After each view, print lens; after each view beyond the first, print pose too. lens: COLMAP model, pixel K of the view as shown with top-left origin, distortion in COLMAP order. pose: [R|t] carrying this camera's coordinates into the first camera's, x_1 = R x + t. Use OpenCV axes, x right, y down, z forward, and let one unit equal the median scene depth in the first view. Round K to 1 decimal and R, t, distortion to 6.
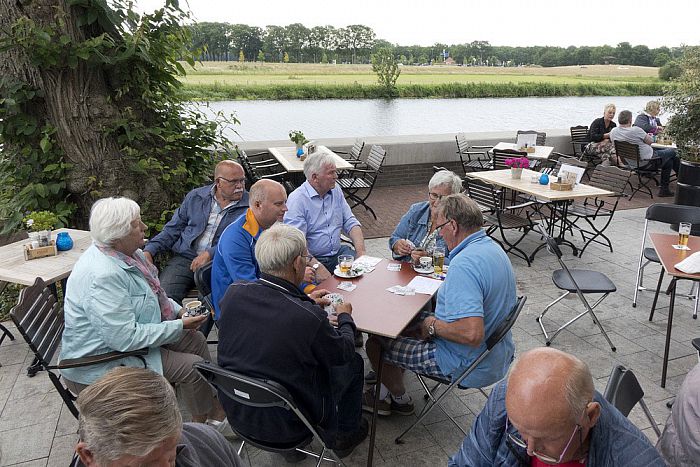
lens RADIAL K [[518.7, 0, 362.3], [0, 518.7, 224.3], [0, 0, 1]] dist [0.006130, -0.015494]
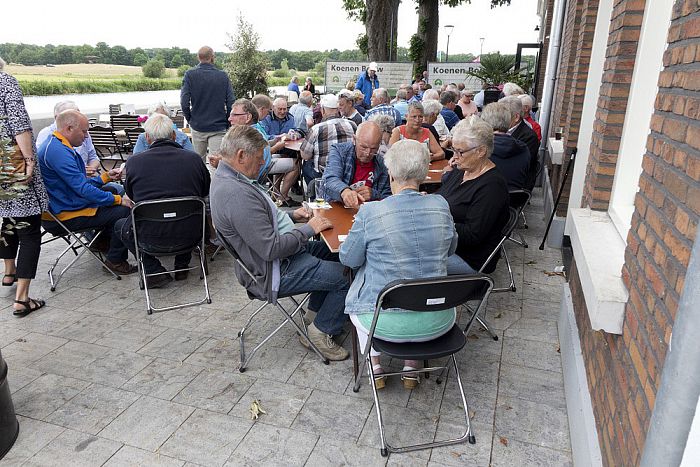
lens RADIAL K [[494.5, 0, 324.9], [0, 494.5, 245.1], [0, 0, 1]] dist [0.006318, -0.009620]
pose [[0.660984, -0.247197, 0.708516, -0.294487], [0.210932, 0.967320, 0.140711, 0.084217], [-0.720145, 0.056440, 0.691524, -0.126721]]
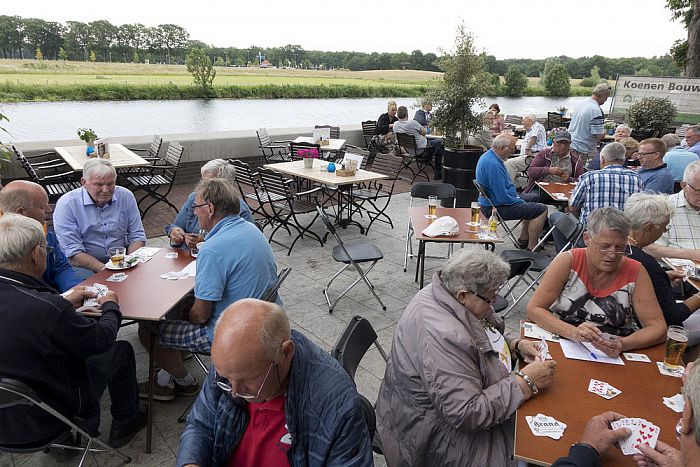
lens RADIAL K [[494.5, 0, 348.0], [0, 494.5, 232.9], [0, 0, 1]] dist [0.006318, -0.009620]
pose [[0.951119, -0.080561, 0.298131, 0.046224], [0.073179, 0.996674, 0.035861, 0.013455], [-0.300028, -0.012291, 0.953851, -0.012504]]
